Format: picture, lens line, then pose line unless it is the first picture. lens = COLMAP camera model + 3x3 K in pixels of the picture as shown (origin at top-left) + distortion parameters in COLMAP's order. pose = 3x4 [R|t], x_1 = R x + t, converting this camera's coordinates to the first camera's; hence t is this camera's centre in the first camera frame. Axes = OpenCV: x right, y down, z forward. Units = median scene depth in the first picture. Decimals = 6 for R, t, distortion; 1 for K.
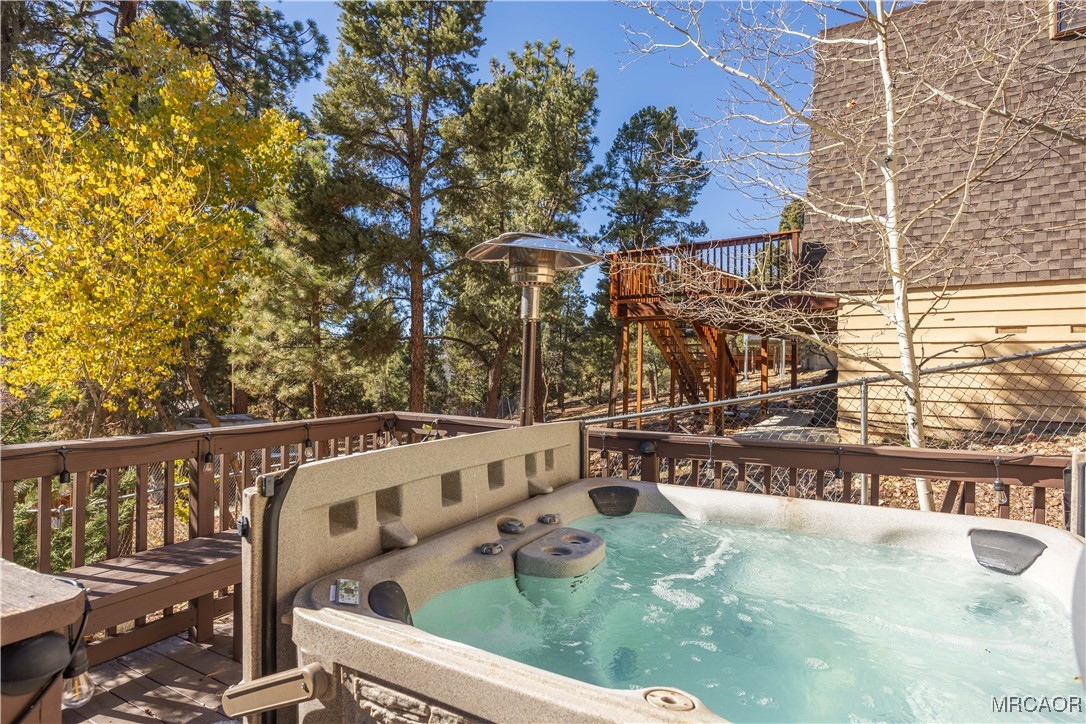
lens RADIAL K [[563.7, 0, 544.1], [0, 563.7, 386.2], [0, 0, 1]] dist [0.001388, -0.000431]
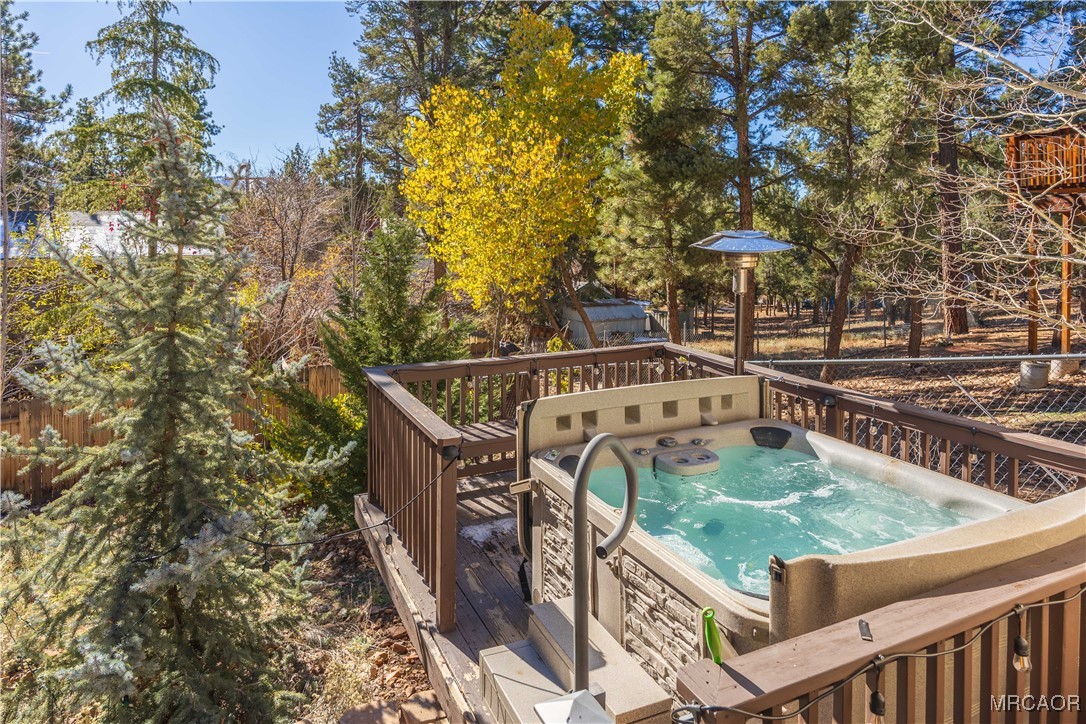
lens RADIAL K [[660.3, 0, 543.0], [0, 660.3, 362.0], [0, 0, 1]] dist [-0.002483, -0.000927]
pose [[0.807345, 0.106500, -0.580389, 0.254551], [-0.012020, 0.986342, 0.164270, -0.101764], [0.589957, -0.125647, 0.797599, -0.252755]]
